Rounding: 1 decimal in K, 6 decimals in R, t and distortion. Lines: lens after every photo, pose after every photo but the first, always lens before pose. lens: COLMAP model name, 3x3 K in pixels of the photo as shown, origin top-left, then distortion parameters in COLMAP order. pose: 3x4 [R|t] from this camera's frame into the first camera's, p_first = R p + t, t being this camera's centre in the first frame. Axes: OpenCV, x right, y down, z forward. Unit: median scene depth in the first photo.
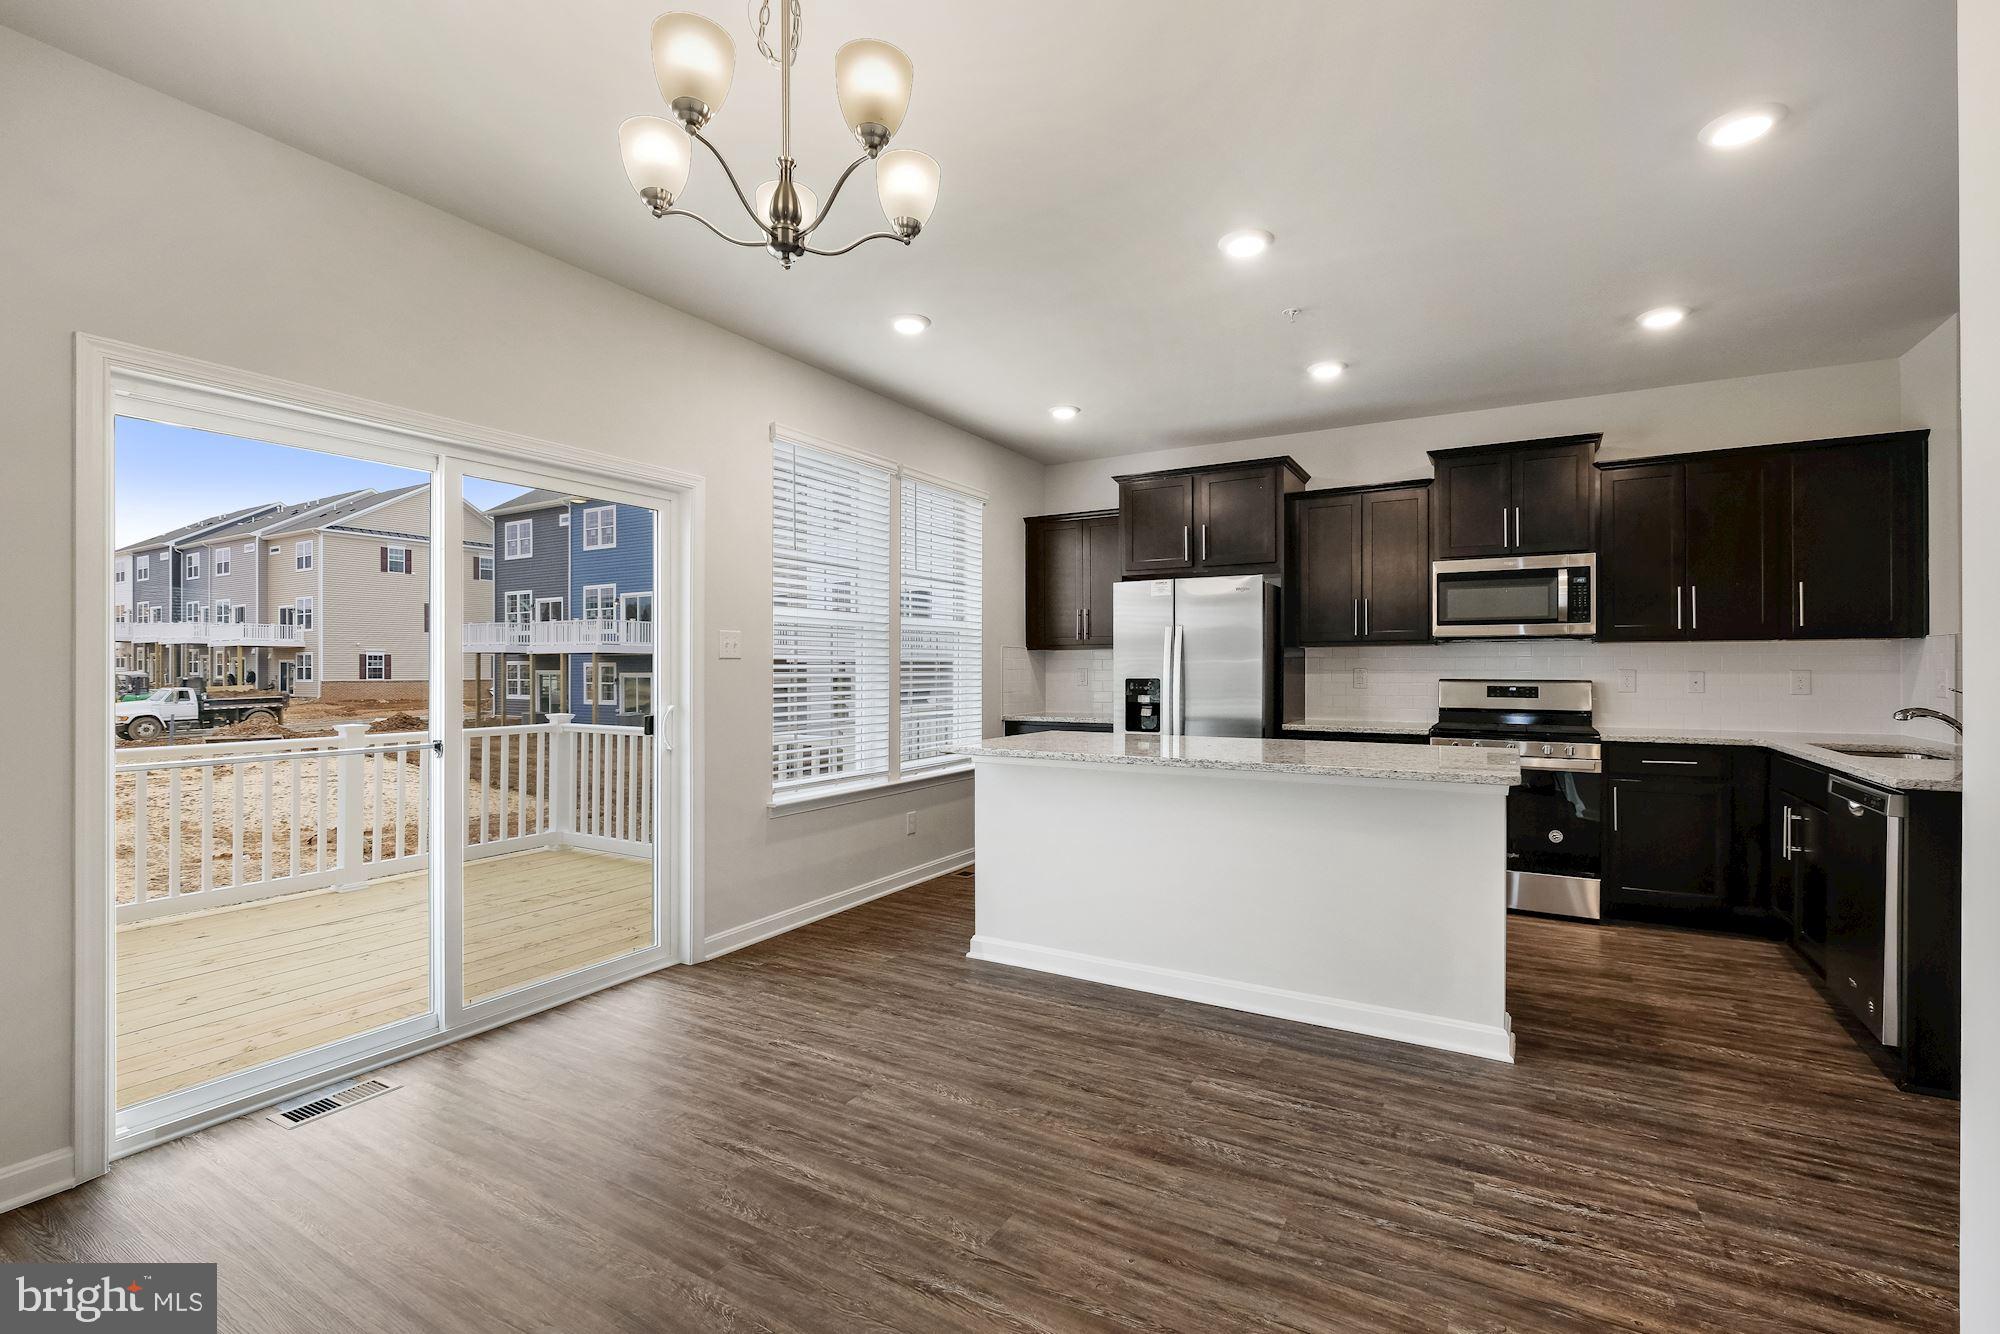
lens RADIAL K [[871.3, 0, 994.8], [0, 871.3, 682.6], [0, 0, 1]] dist [-0.008956, 0.001875]
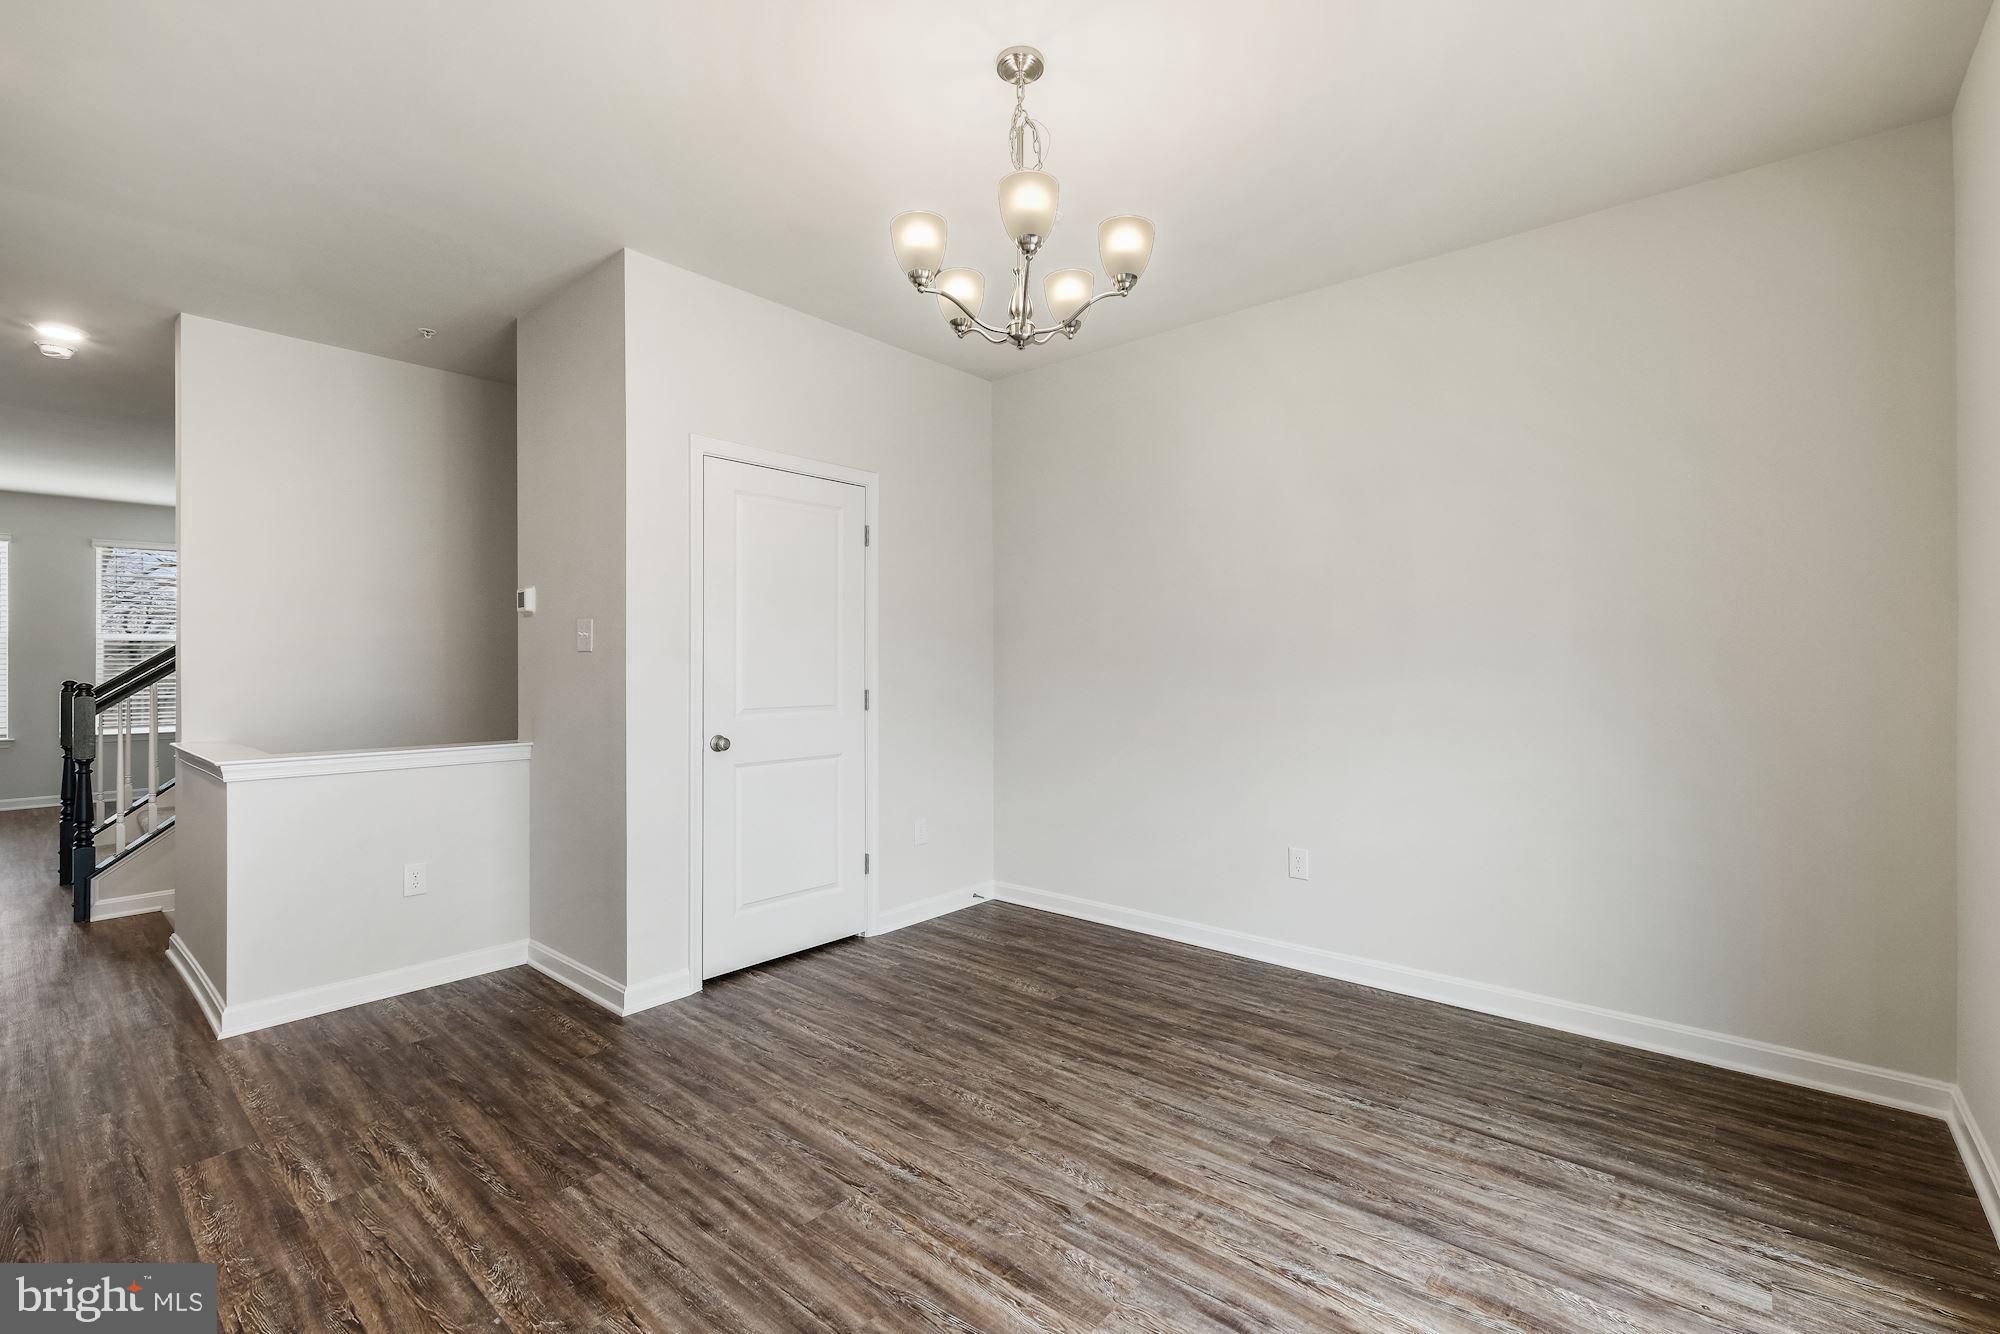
lens RADIAL K [[871.3, 0, 1003.8], [0, 871.3, 658.3], [0, 0, 1]] dist [-0.008956, 0.001875]
pose [[-0.985005, 0.003972, 0.172482, -0.199405], [0.005358, 0.999957, 0.007567, -0.015498], [-0.172444, 0.008378, -0.984984, 1.034014]]
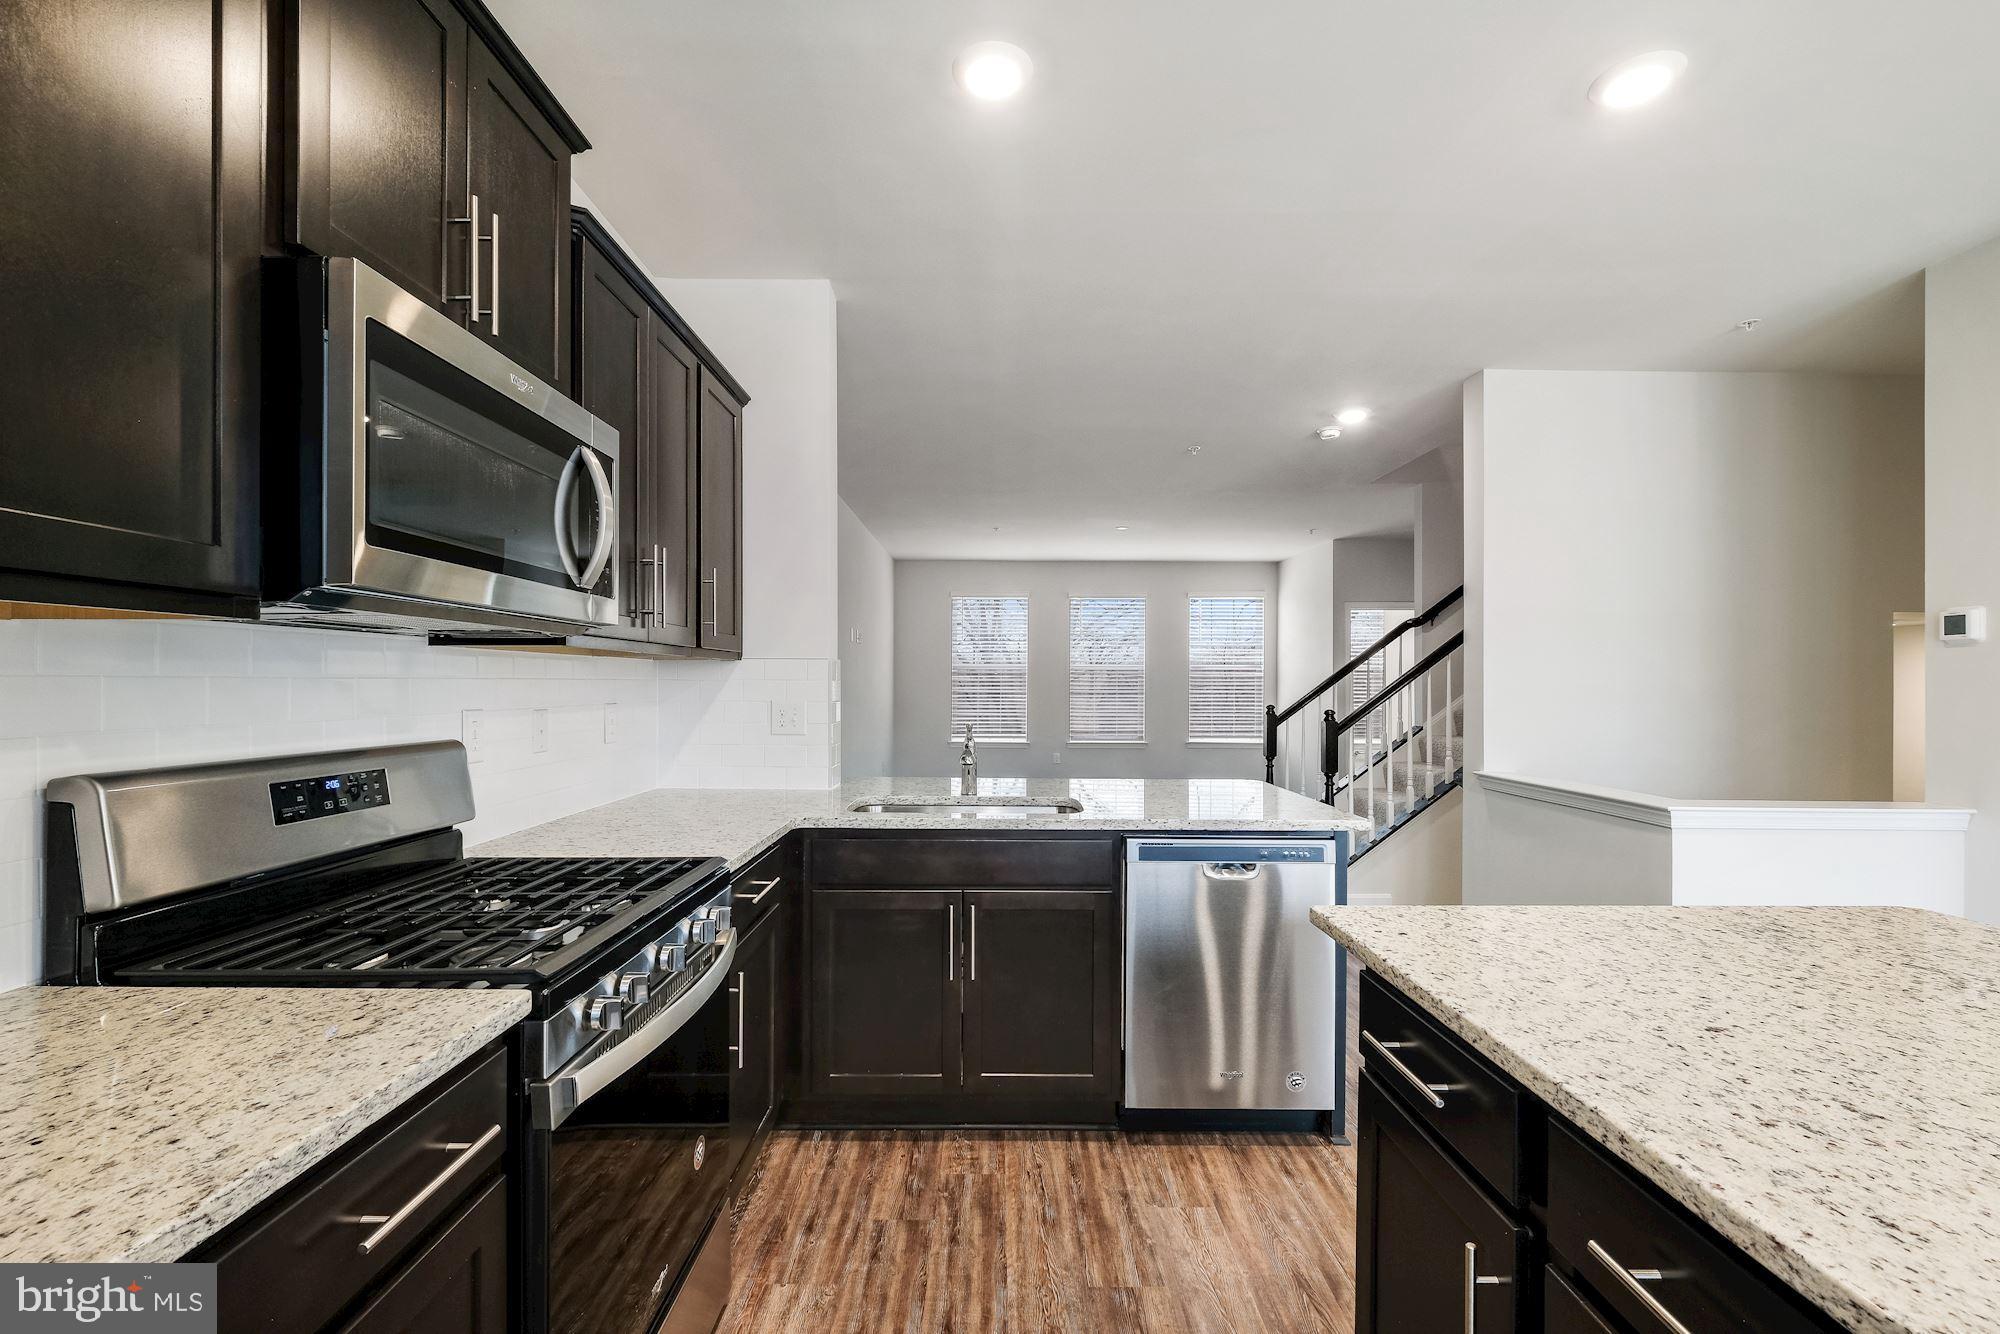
lens RADIAL K [[871.3, 0, 1000.6], [0, 871.3, 678.5], [0, 0, 1]] dist [-0.008956, 0.001875]
pose [[-0.515794, 0.000961, 0.856712, 0.292471], [0.006837, 0.999972, 0.002995, -0.038310], [-0.856685, 0.007402, -0.515786, 1.275178]]
